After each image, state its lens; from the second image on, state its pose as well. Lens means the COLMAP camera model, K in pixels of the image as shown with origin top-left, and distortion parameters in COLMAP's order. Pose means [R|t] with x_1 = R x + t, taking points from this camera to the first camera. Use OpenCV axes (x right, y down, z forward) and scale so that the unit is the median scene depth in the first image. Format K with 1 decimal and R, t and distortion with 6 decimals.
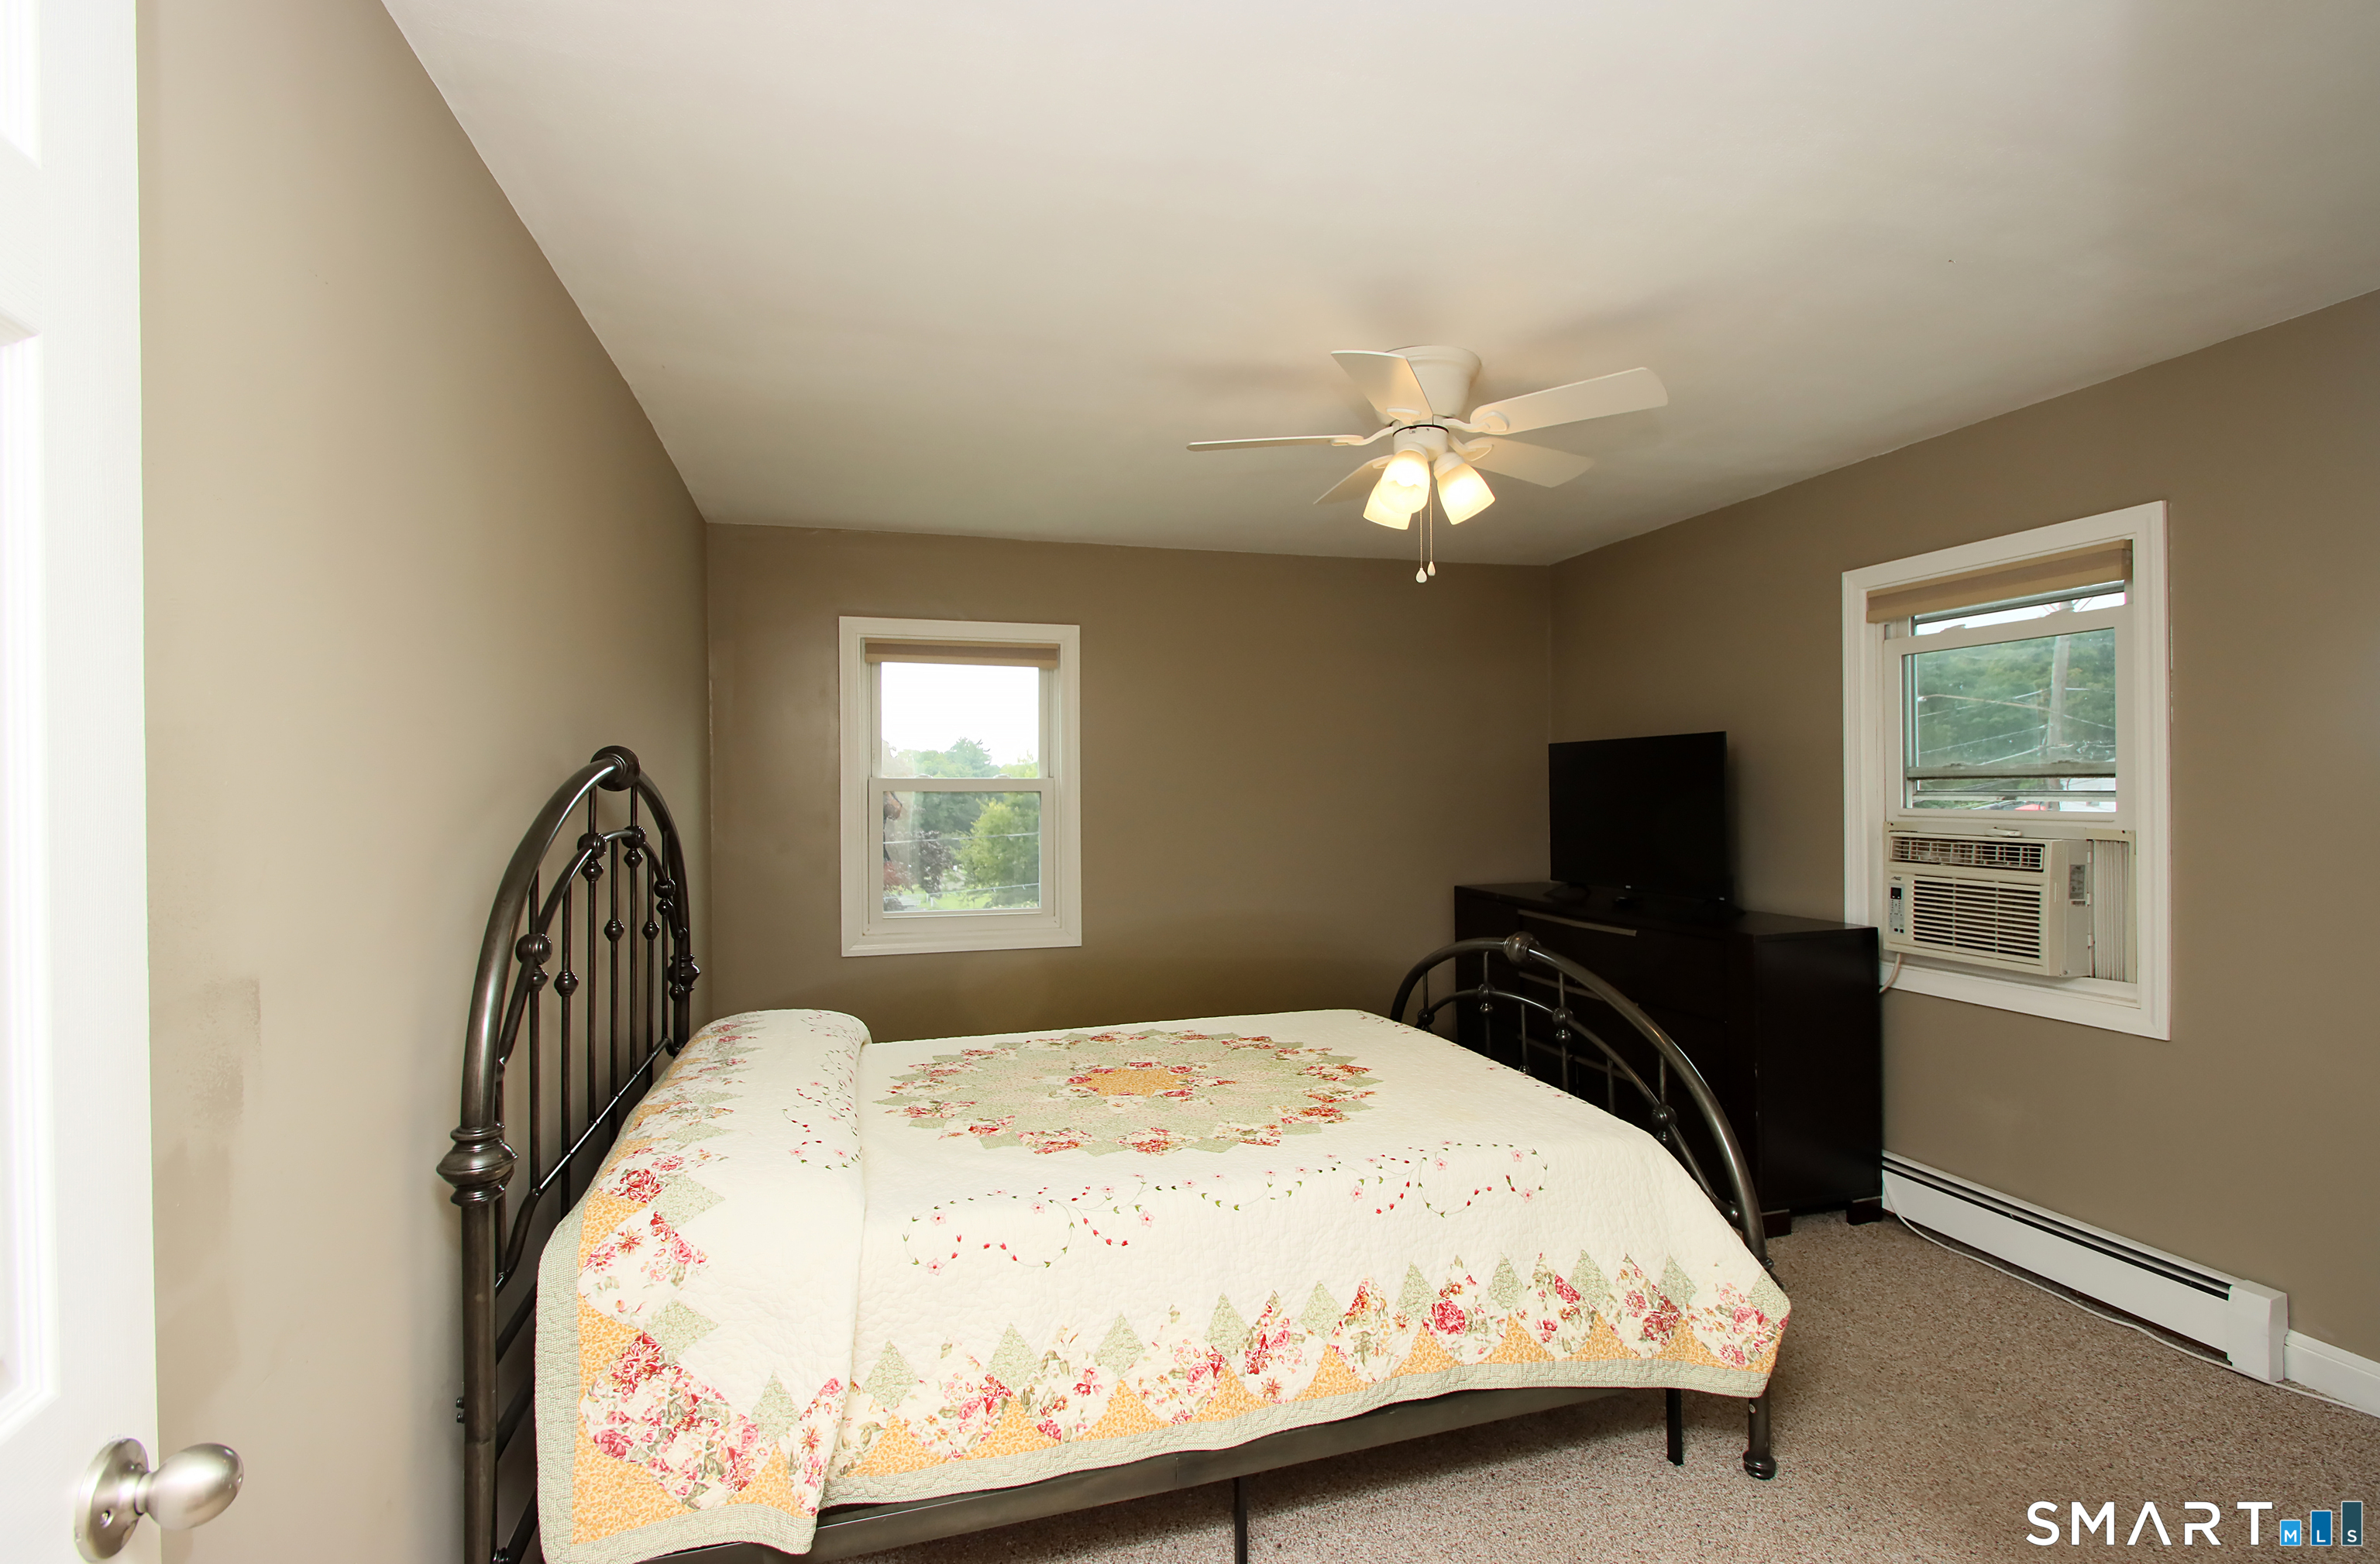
lens RADIAL K [[1095.9, 0, 1179.9], [0, 1095.9, 720.3], [0, 0, 1]] dist [0.009883, -0.000015]
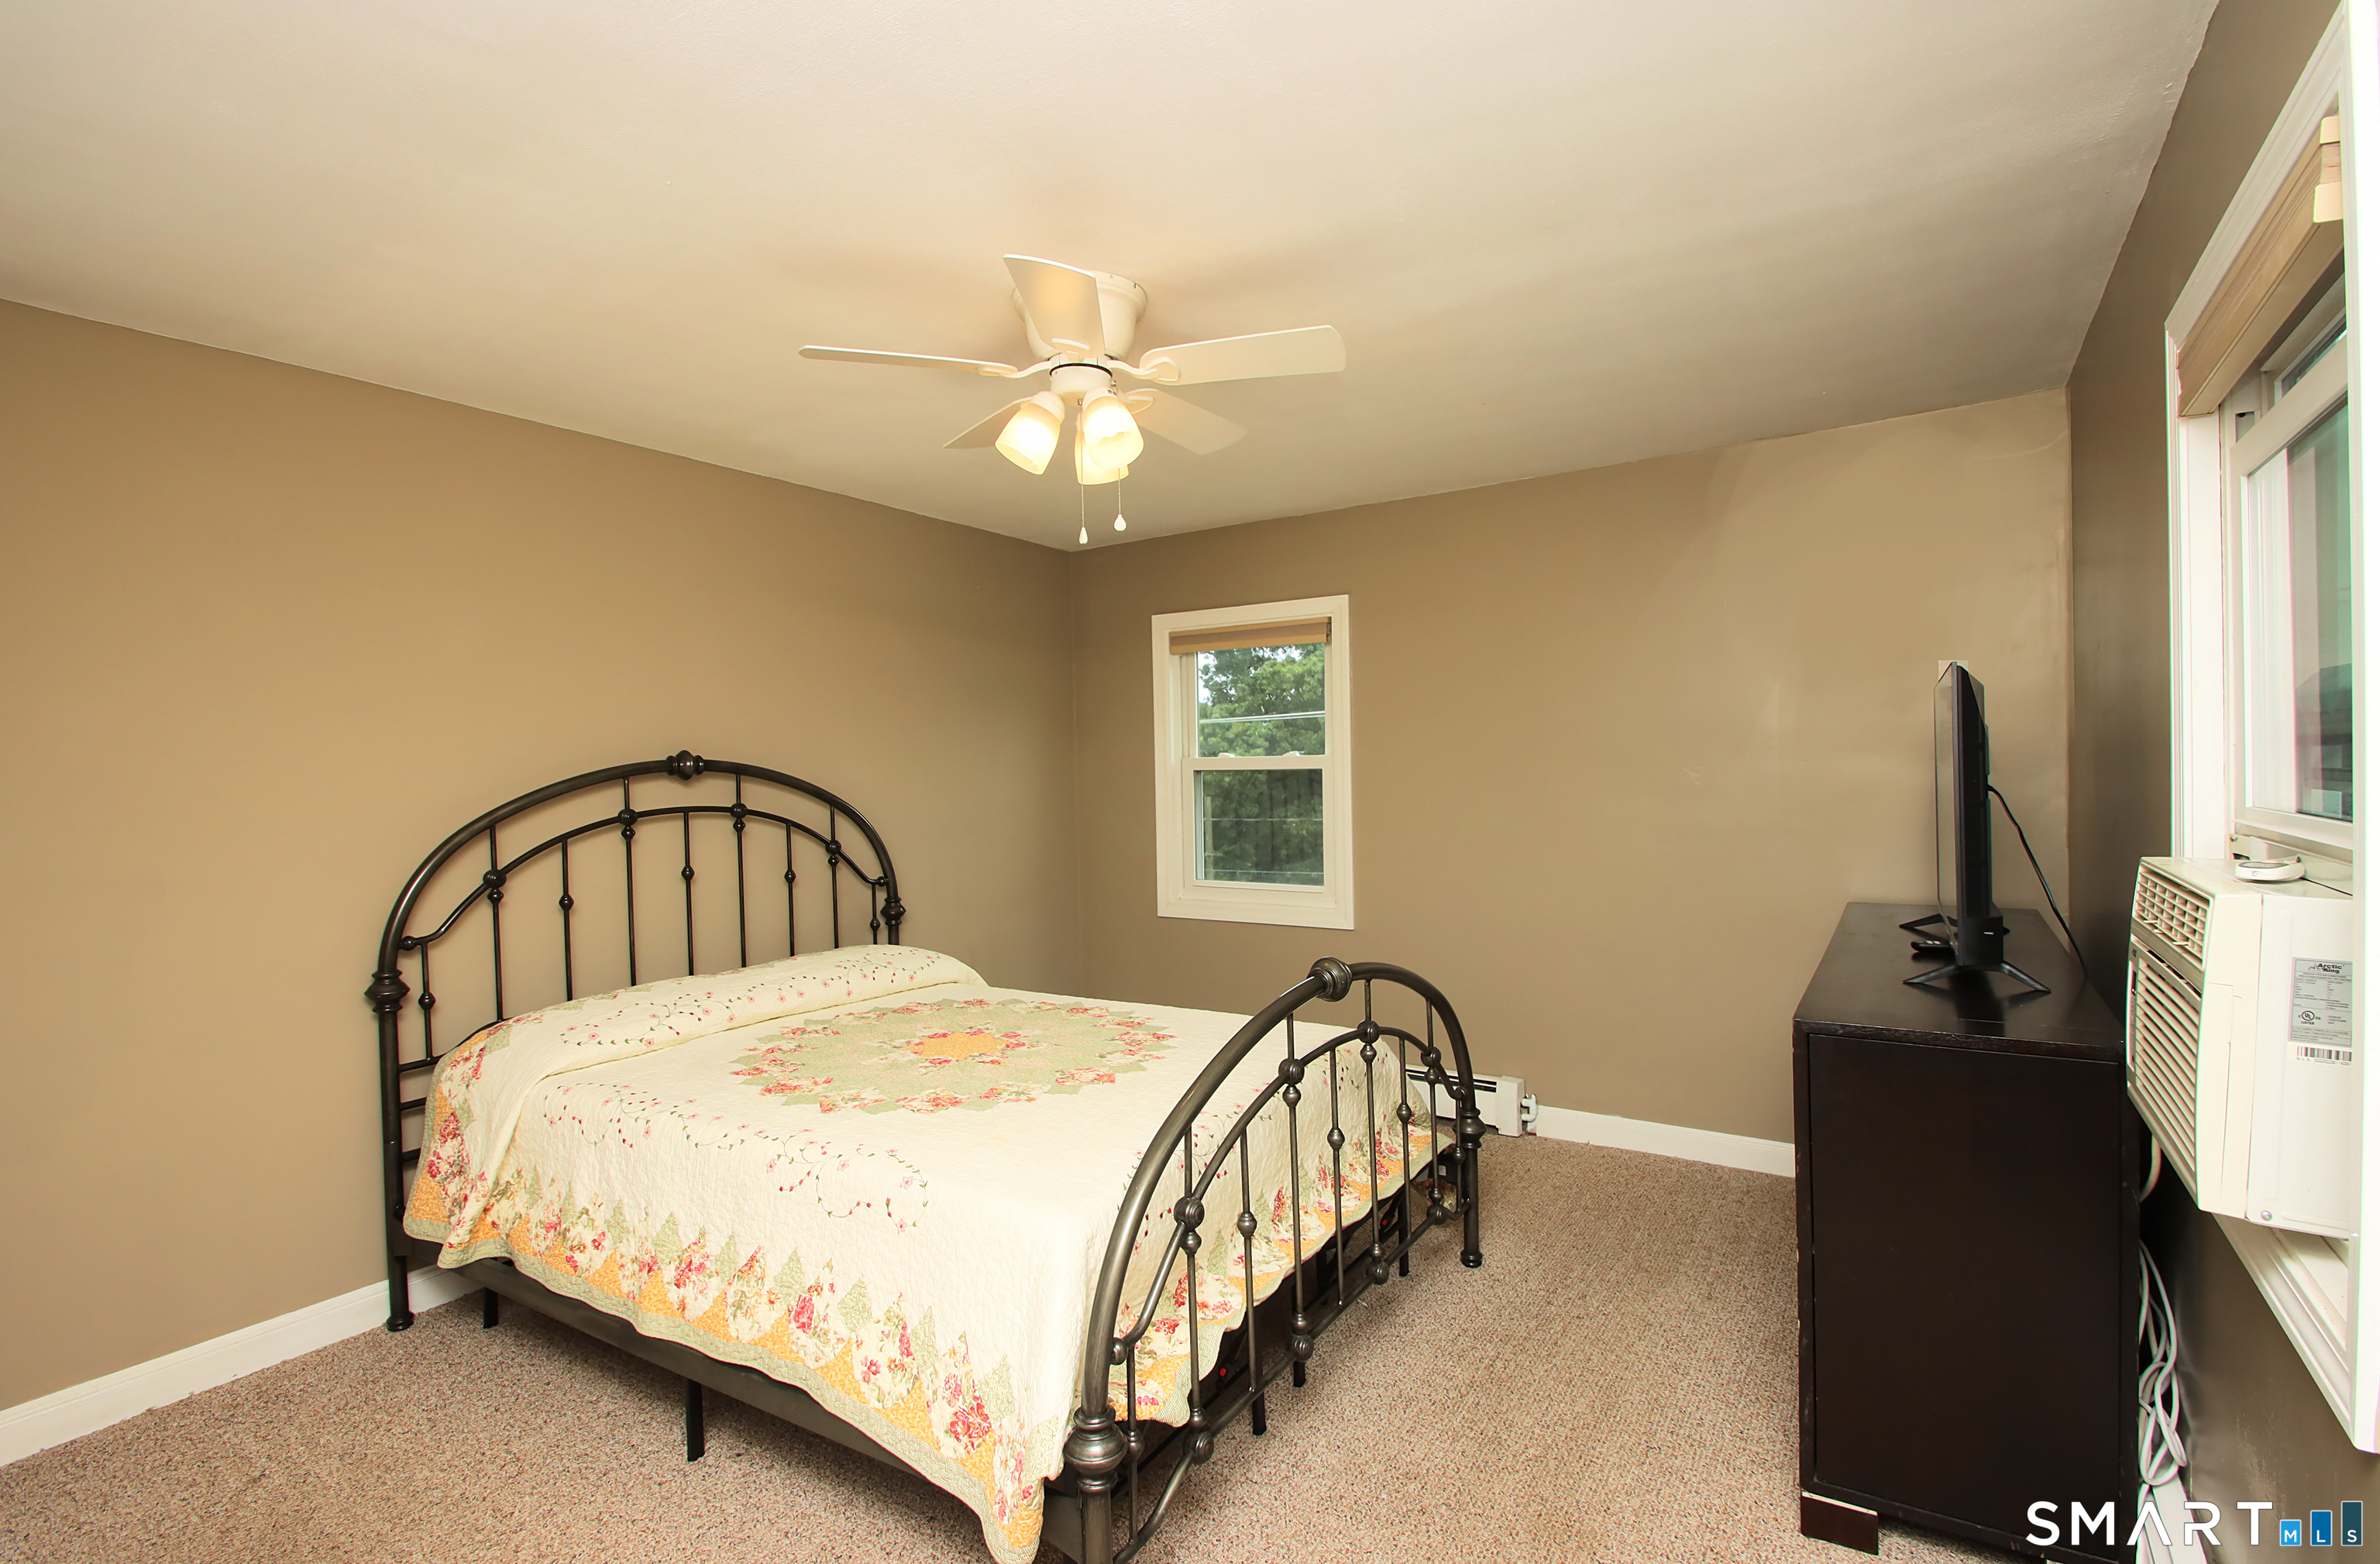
lens RADIAL K [[1109.9, 0, 1199.9], [0, 1109.9, 783.1], [0, 0, 1]] dist [0.031519, -0.020522]
pose [[0.654928, 0.005865, -0.755669, 1.209550], [0.059362, 0.996481, 0.059182, 0.034232], [0.753356, -0.083618, 0.652275, 0.646519]]
